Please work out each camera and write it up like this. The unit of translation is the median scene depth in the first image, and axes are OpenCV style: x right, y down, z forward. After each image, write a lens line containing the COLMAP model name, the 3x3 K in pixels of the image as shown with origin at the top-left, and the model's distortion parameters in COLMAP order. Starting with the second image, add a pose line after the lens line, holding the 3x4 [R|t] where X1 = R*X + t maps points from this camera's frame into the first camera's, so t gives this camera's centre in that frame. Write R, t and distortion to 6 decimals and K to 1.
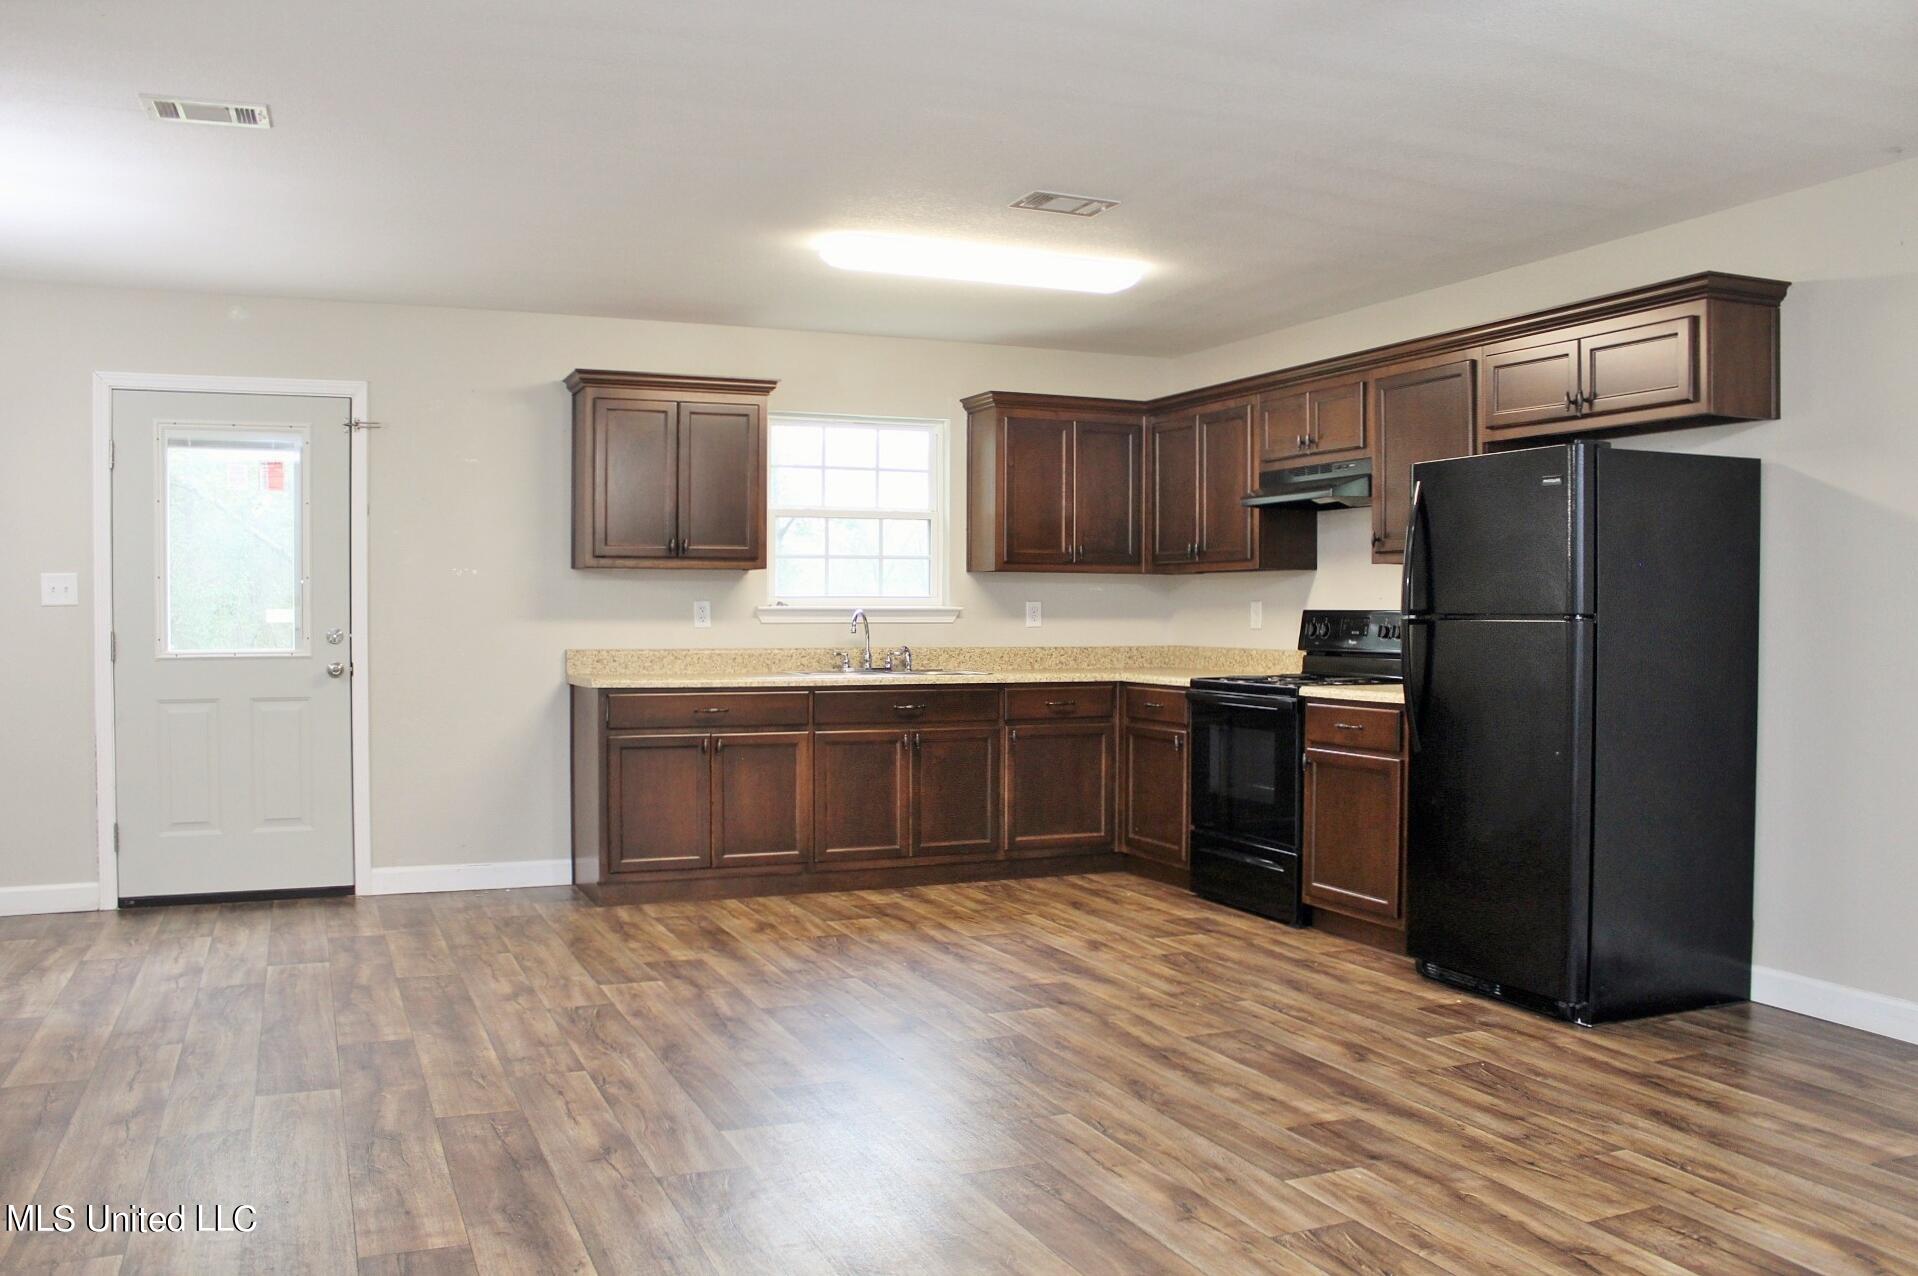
lens RADIAL K [[1571.8, 0, 953.5], [0, 1571.8, 650.0], [0, 0, 1]] dist [-0.149929, 0.124405]
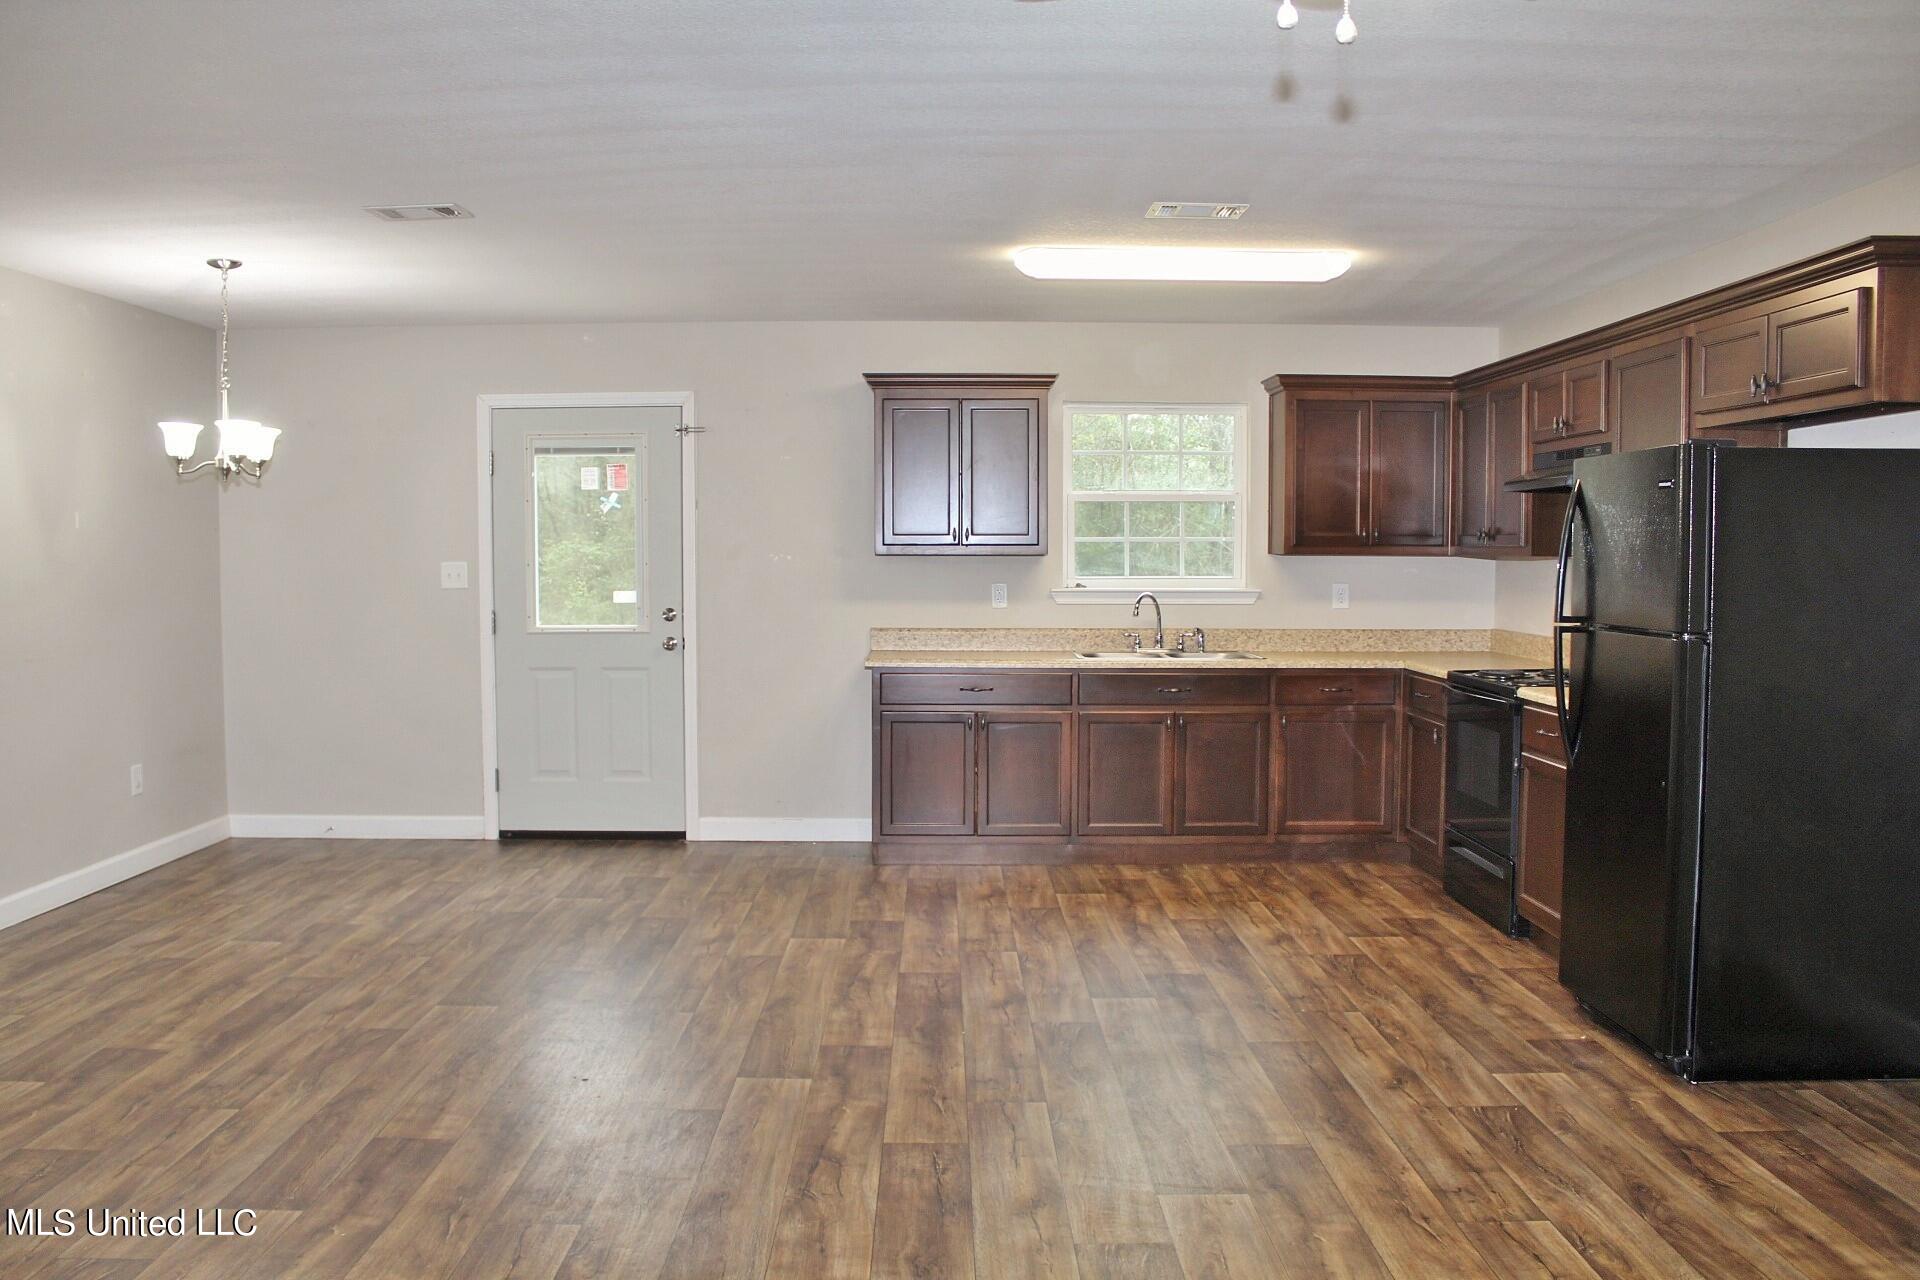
lens RADIAL K [[1573.4, 0, 954.5], [0, 1573.4, 652.0], [0, 0, 1]] dist [-0.149929, 0.124405]
pose [[0.923649, 0.023416, -0.382524, 0.245858], [-0.008246, 0.999115, 0.041249, -0.031527], [0.383151, -0.034946, 0.923024, 0.001238]]
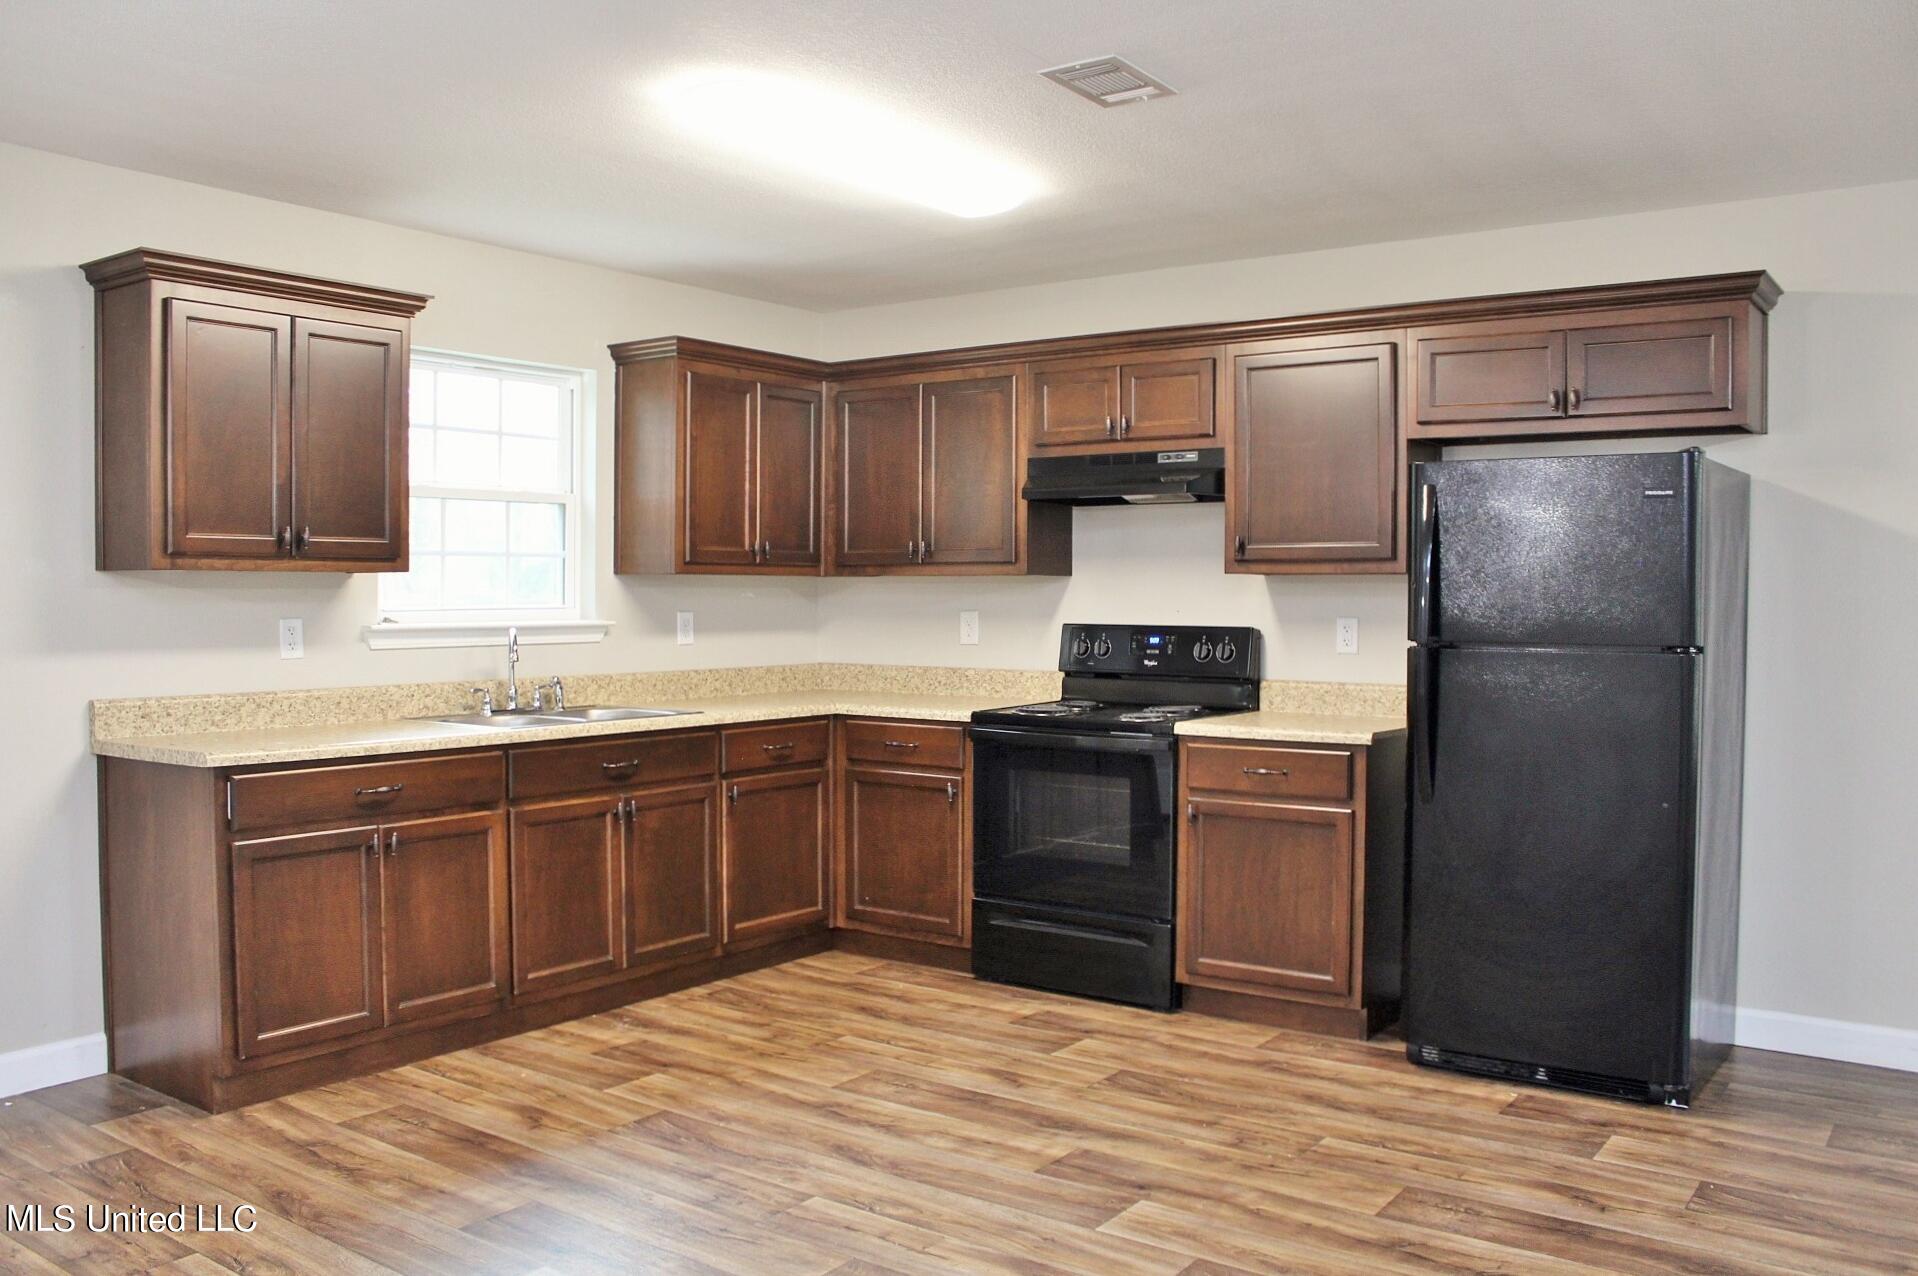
lens RADIAL K [[1571.8, 0, 953.5], [0, 1571.8, 650.0], [0, 0, 1]] dist [-0.149929, 0.124405]
pose [[0.859097, -0.019052, 0.511459, -0.280509], [0.011974, 0.999782, 0.017129, -0.028687], [-0.511673, -0.008591, 0.859137, 0.324849]]
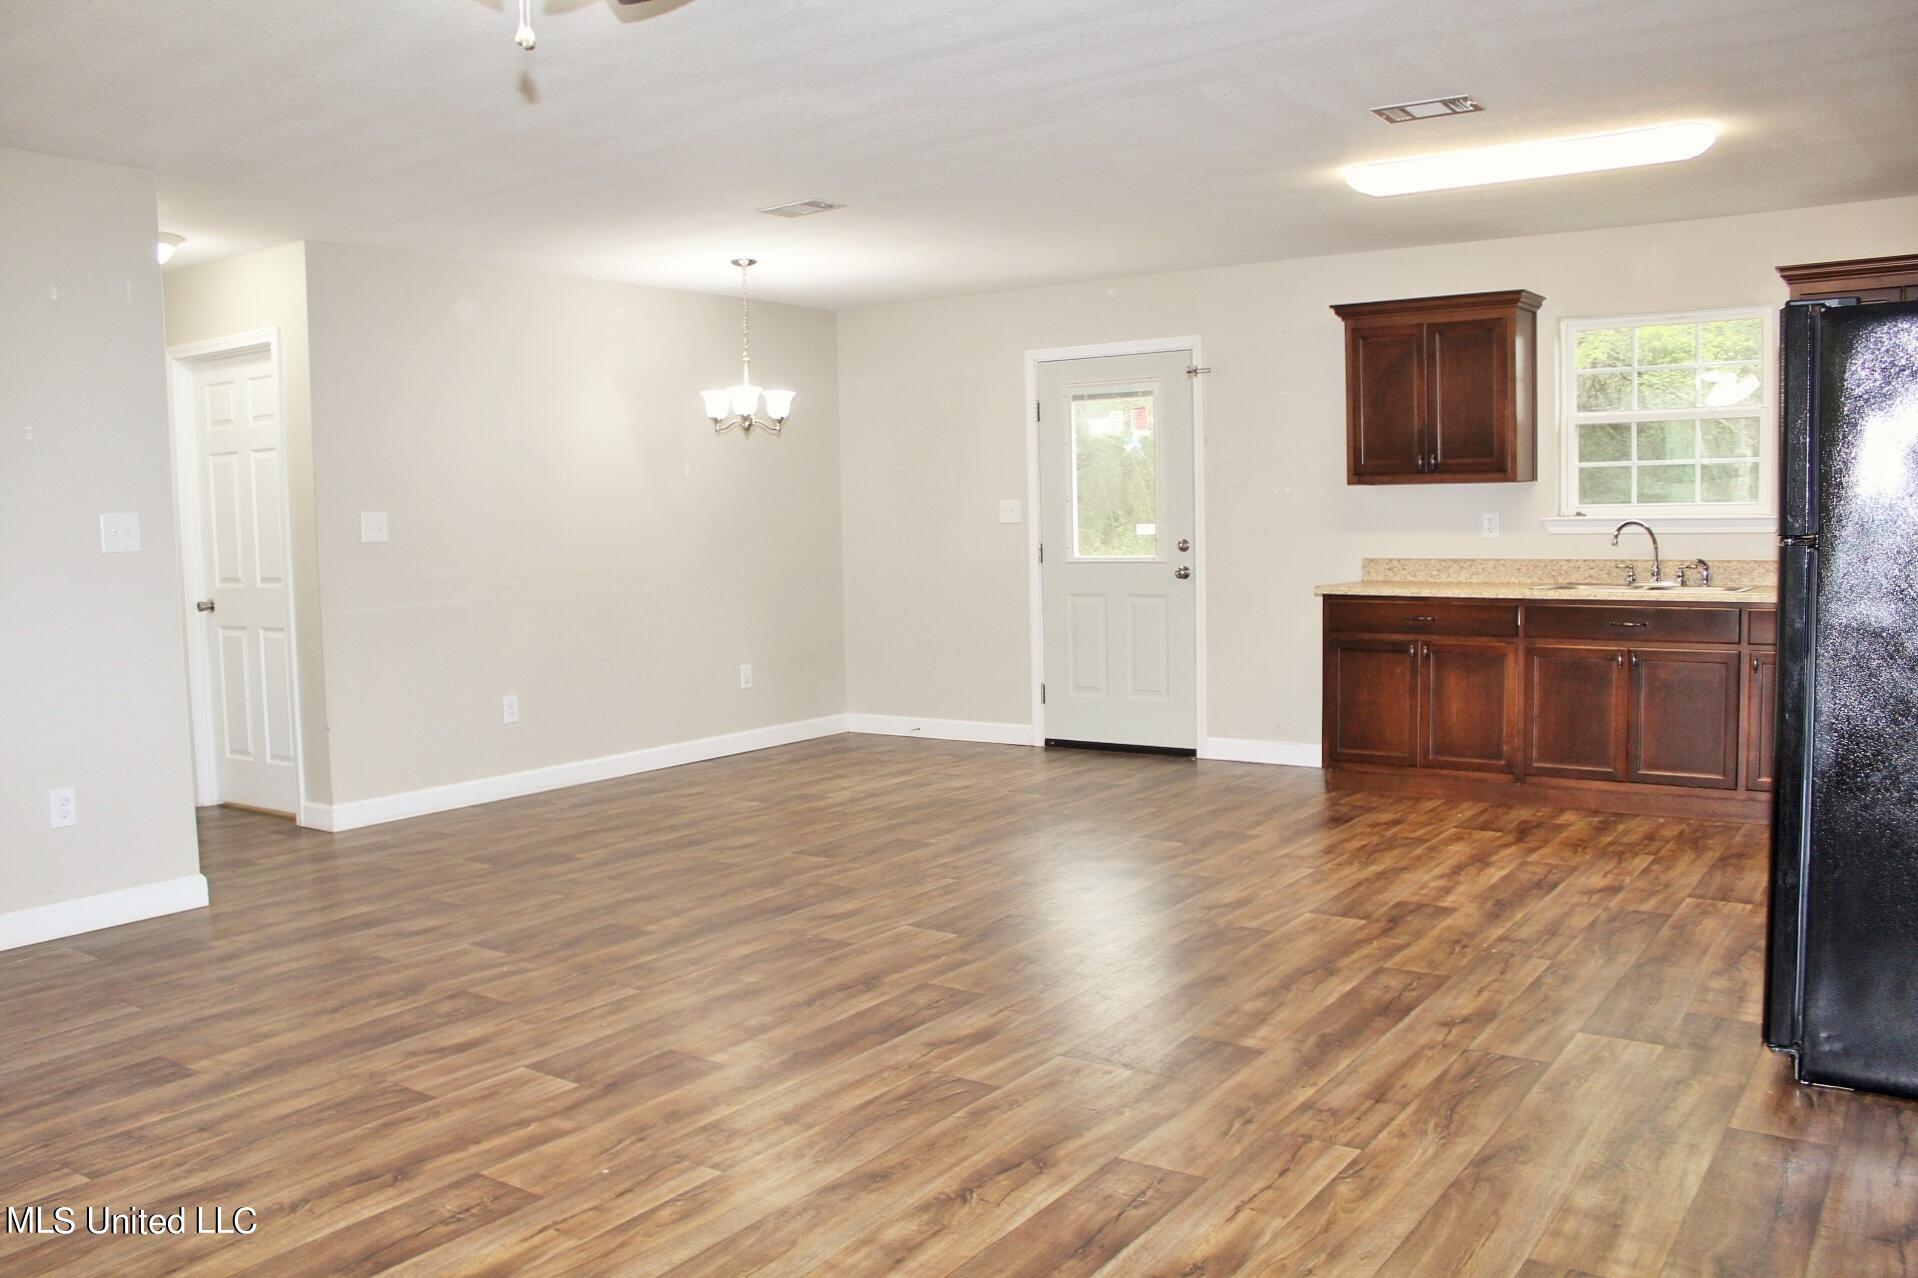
lens RADIAL K [[1571.8, 0, 953.5], [0, 1571.8, 651.0], [0, 0, 1]] dist [-0.149929, 0.124405]
pose [[0.532845, 0.059813, -0.844096, 0.570048], [0.000322, 0.997484, 0.070885, -0.013799], [0.846213, -0.038042, 0.531485, 0.179475]]
